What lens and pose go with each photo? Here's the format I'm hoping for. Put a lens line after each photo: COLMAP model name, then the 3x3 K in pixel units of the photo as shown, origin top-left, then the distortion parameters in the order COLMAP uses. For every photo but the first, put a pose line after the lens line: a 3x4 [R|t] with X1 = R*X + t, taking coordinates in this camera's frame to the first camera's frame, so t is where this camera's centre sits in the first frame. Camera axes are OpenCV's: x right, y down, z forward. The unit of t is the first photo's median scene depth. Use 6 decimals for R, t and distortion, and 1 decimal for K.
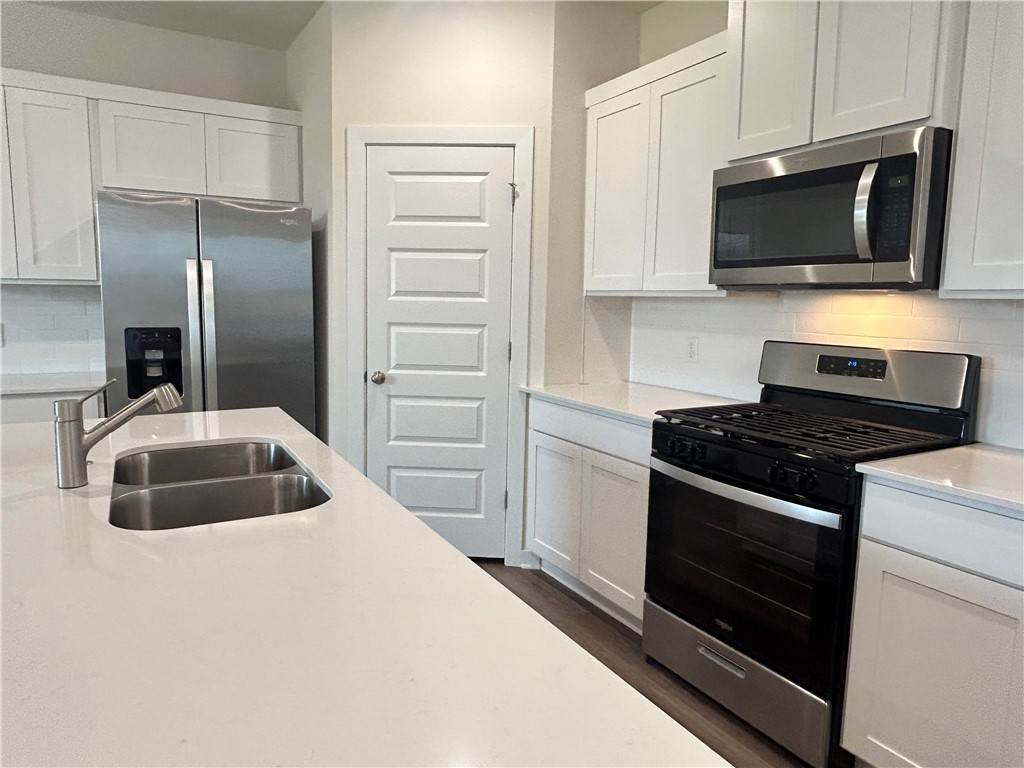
lens RADIAL K [[654.3, 0, 517.5], [0, 654.3, 376.2], [0, 0, 1]] dist [-0.001679, -0.000211]
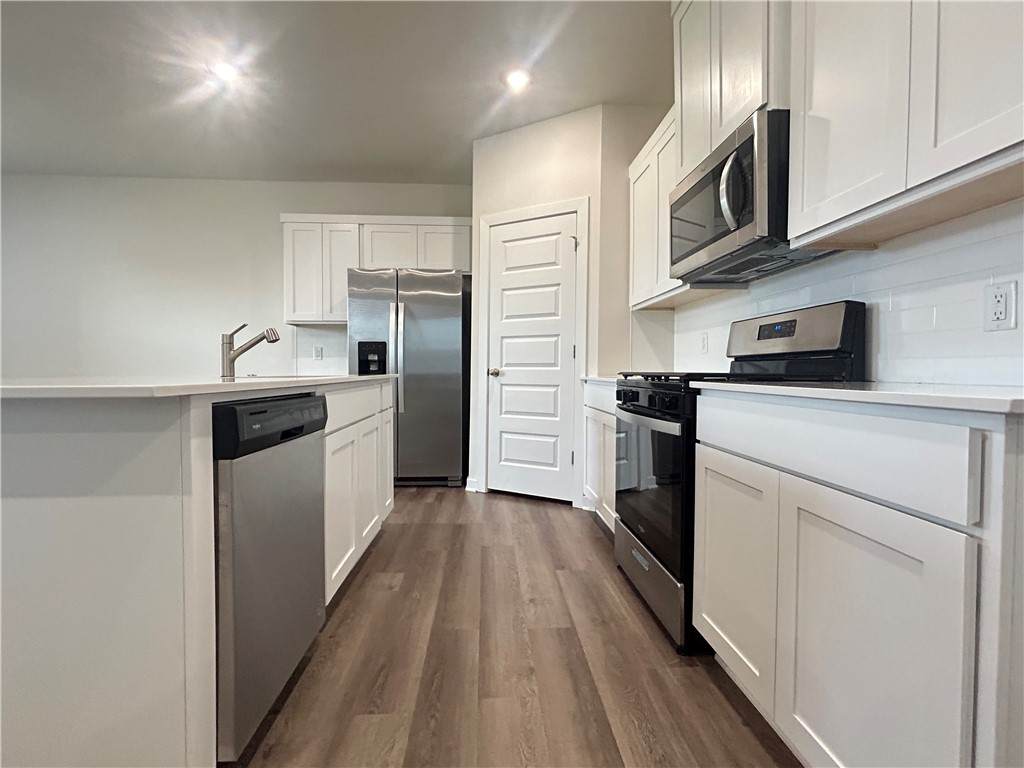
lens RADIAL K [[465.8, 0, 508.4], [0, 465.8, 371.0], [0, 0, 1]] dist [-0.002129, 0.000105]
pose [[0.902219, -0.012136, -0.431108, 0.313255], [-0.032446, 0.994861, -0.095909, 0.112162], [0.430057, 0.100519, 0.897188, 0.032099]]
